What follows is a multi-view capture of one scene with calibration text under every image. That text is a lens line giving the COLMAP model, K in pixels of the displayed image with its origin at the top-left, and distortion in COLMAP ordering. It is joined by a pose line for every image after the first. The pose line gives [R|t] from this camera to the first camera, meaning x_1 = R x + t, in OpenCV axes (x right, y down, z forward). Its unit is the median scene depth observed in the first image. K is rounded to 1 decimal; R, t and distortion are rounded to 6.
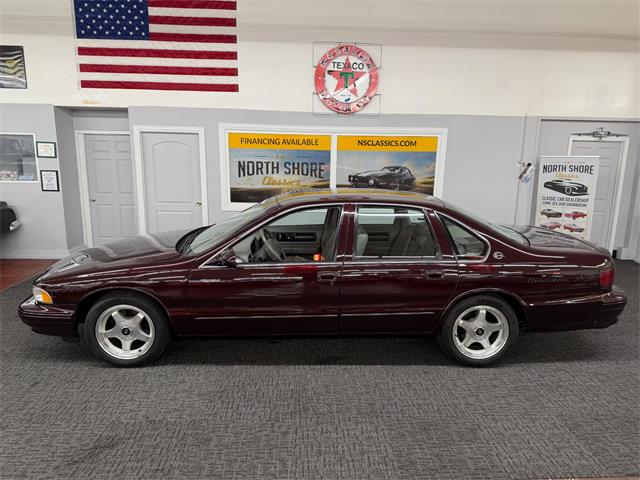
lens RADIAL K [[454.4, 0, 311.6], [0, 454.4, 236.6], [0, 0, 1]] dist [0.024806, -0.043783]
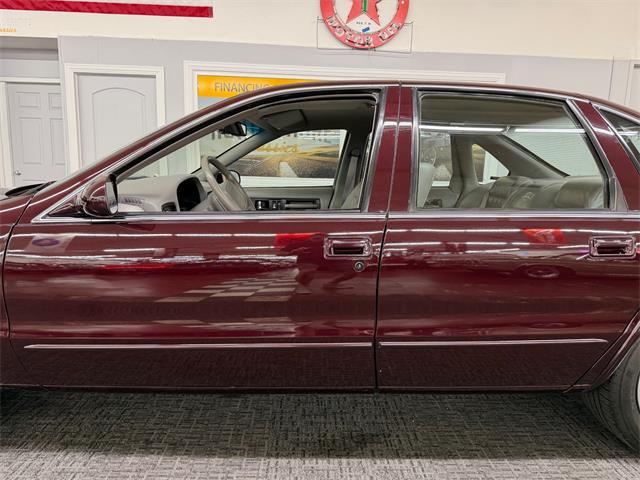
lens RADIAL K [[454.4, 0, 310.3], [0, 454.4, 248.4], [0, 0, 1]] dist [0.024806, -0.043783]
pose [[0.999895, 0.012717, -0.006986, 0.001544], [-0.012766, 0.999894, -0.006978, 0.044191], [0.006897, 0.007066, 0.999951, 0.287732]]
